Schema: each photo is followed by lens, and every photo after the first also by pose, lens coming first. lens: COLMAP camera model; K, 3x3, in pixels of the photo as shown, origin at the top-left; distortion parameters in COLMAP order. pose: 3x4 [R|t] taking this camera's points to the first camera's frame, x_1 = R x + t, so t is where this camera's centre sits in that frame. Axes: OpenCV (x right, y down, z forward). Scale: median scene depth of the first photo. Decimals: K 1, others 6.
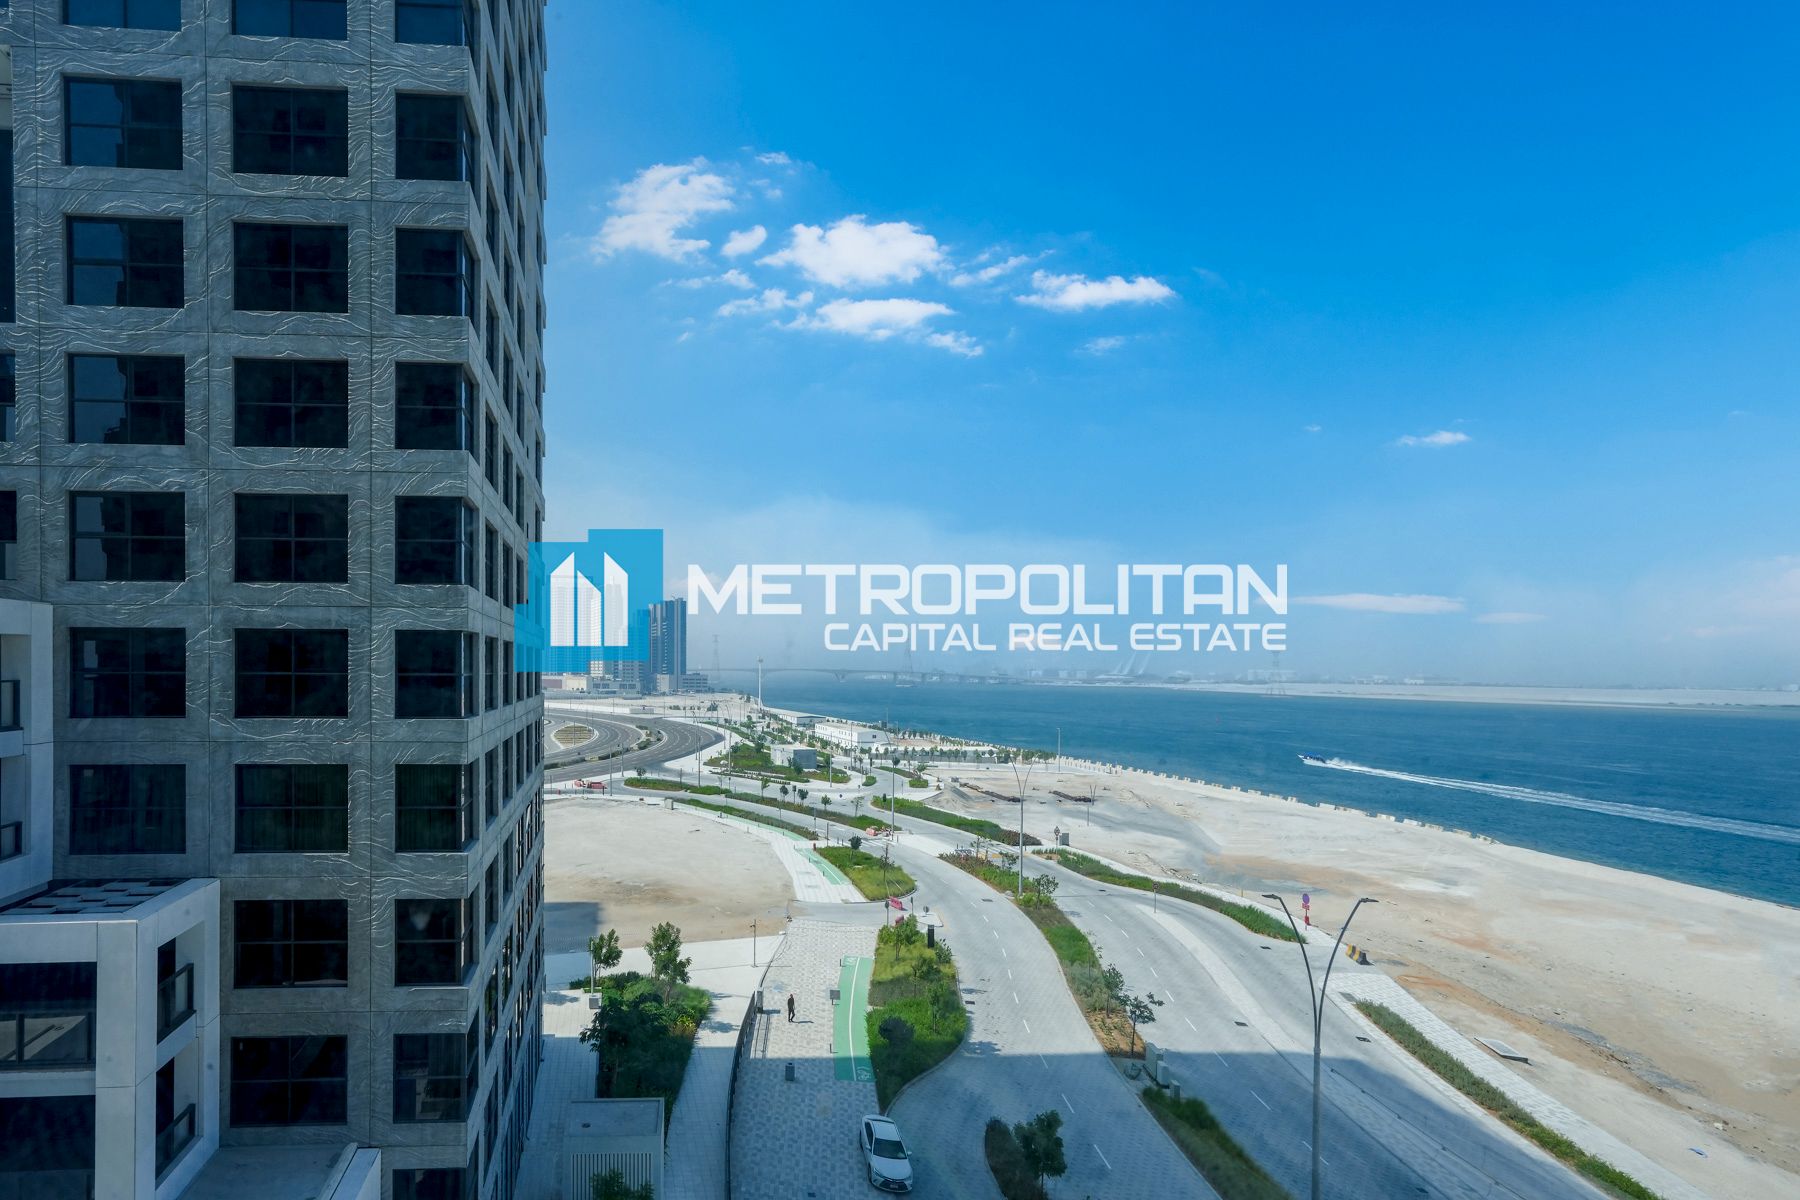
lens RADIAL K [[833.4, 0, 836.7], [0, 833.4, 663.9], [0, 0, 1]] dist [0.004942, 0.004162]
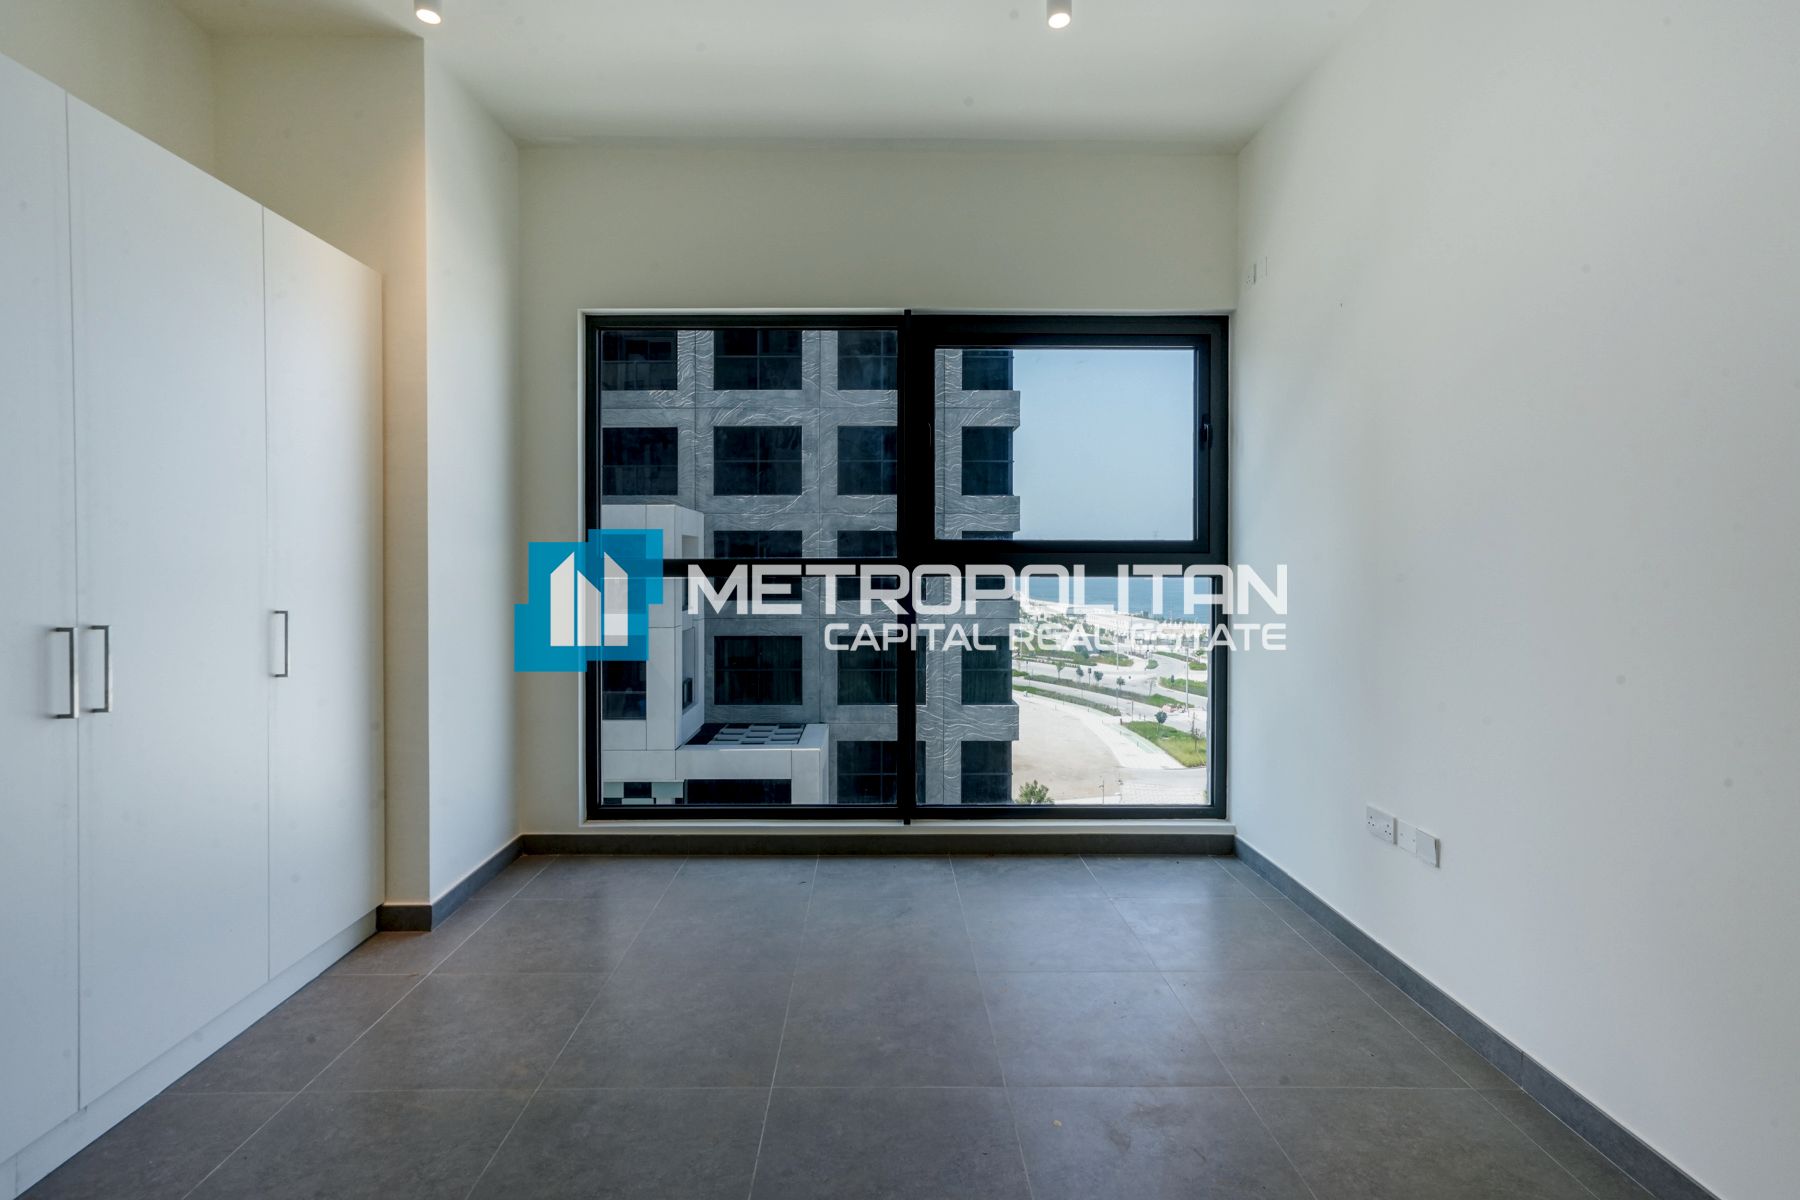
lens RADIAL K [[833.4, 0, 879.0], [0, 833.4, 565.1], [0, 0, 1]] dist [0.004942, 0.004162]
pose [[0.998852, -0.005203, -0.047617, -0.594217], [0.005259, 0.999986, 0.001045, 0.009527], [0.047611, -0.001295, 0.998865, -0.283450]]
